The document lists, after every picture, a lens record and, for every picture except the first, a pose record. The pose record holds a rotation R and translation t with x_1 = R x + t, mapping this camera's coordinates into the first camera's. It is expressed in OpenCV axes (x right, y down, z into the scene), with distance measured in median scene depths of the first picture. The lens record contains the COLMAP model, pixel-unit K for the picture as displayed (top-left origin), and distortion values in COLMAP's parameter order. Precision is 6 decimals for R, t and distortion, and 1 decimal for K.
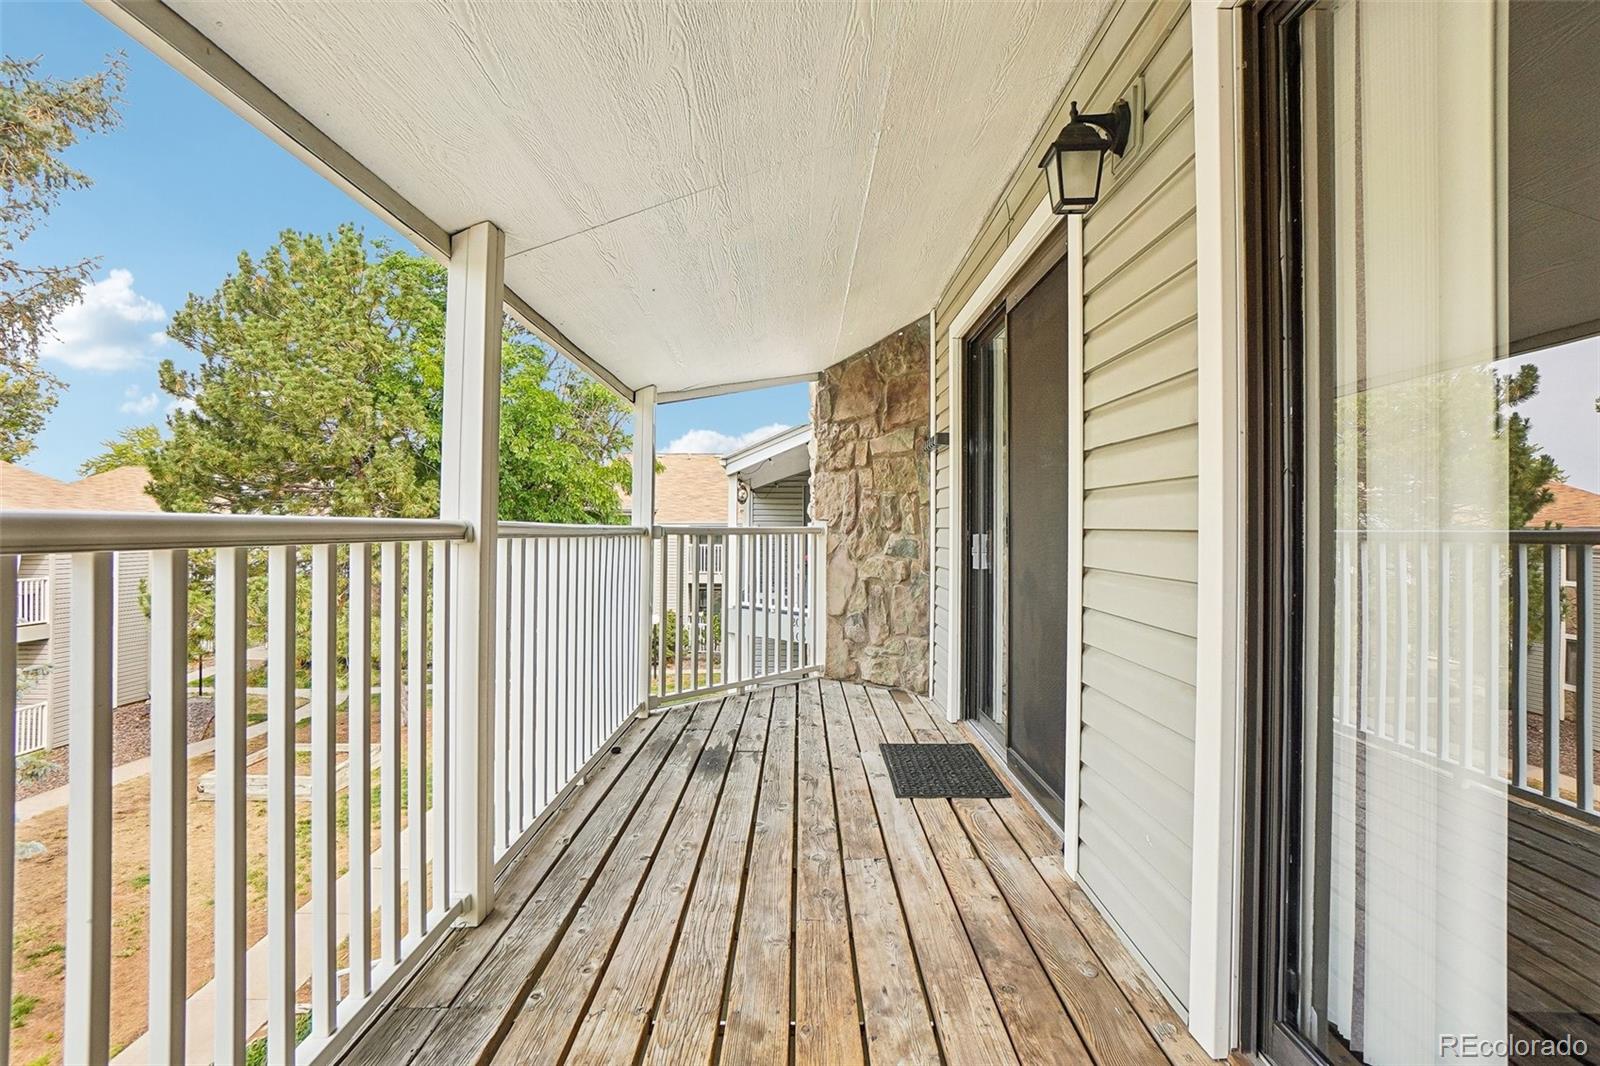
lens RADIAL K [[770.0, 0, 800.5], [0, 770.0, 527.4], [0, 0, 1]] dist [-0.001738, -0.000155]
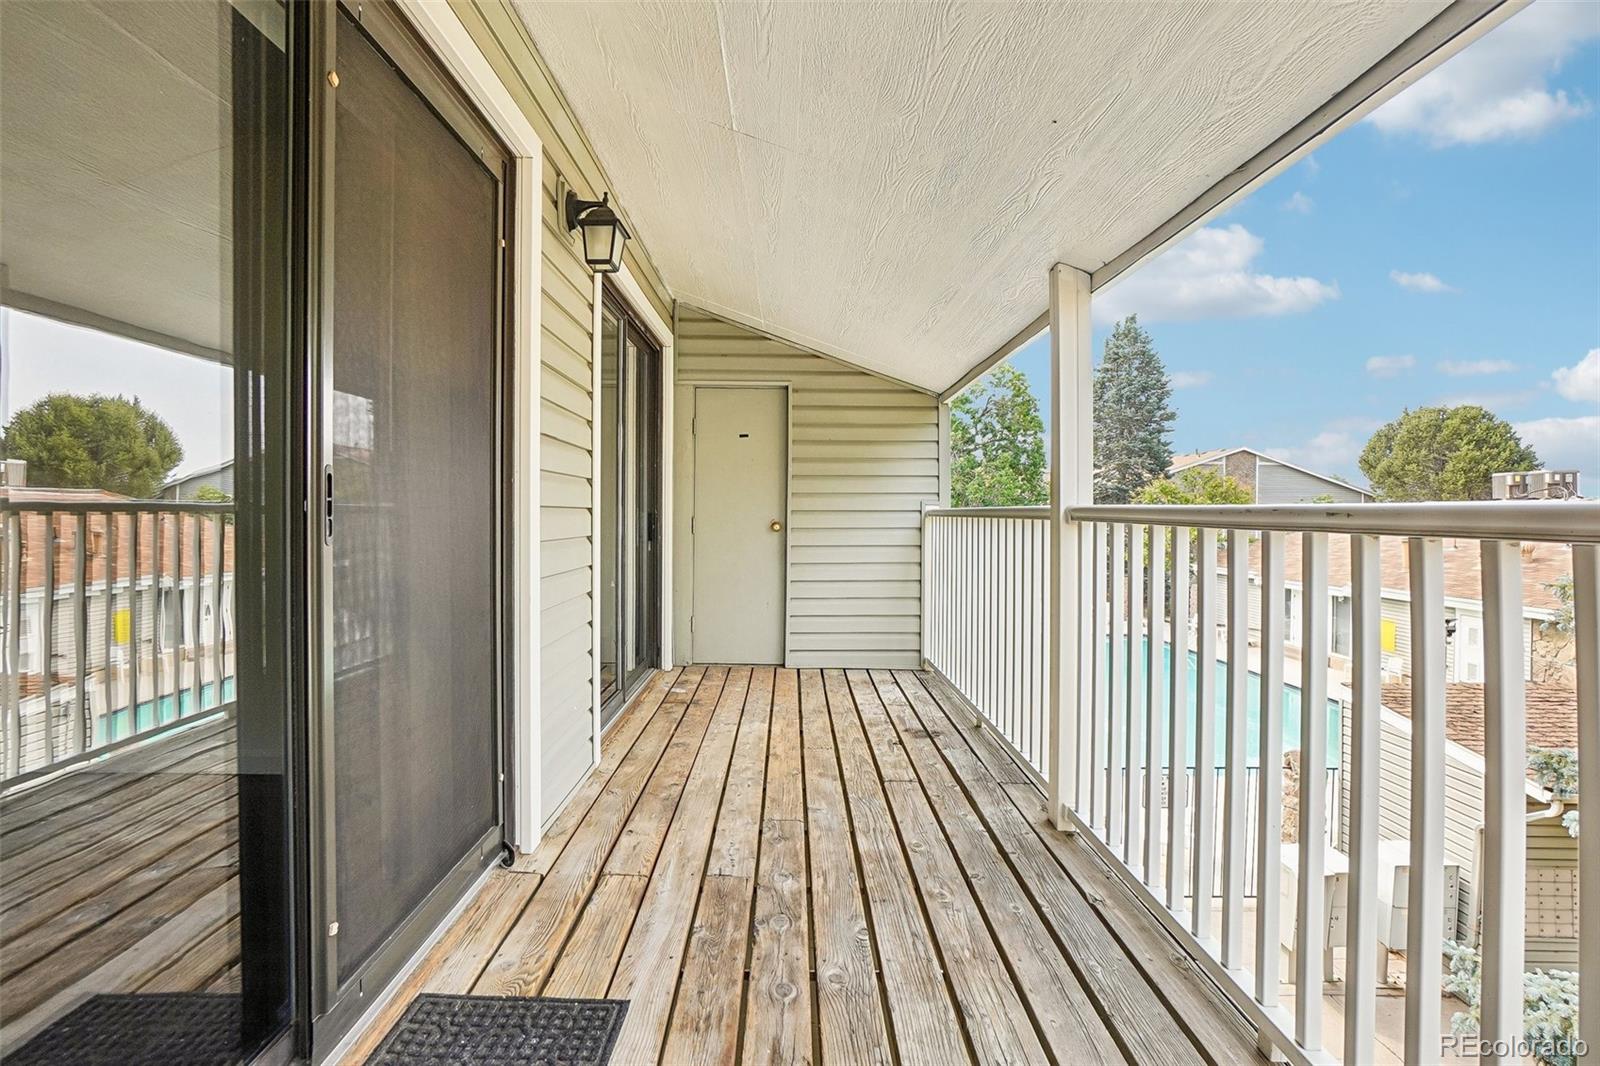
lens RADIAL K [[770.0, 0, 798.1], [0, 770.0, 523.6], [0, 0, 1]] dist [-0.001738, -0.000155]
pose [[-0.999824, -0.014801, -0.011490, 0.022459], [-0.014934, 0.999822, 0.011559, 0.009655], [0.011317, 0.011728, -0.999867, 1.968925]]
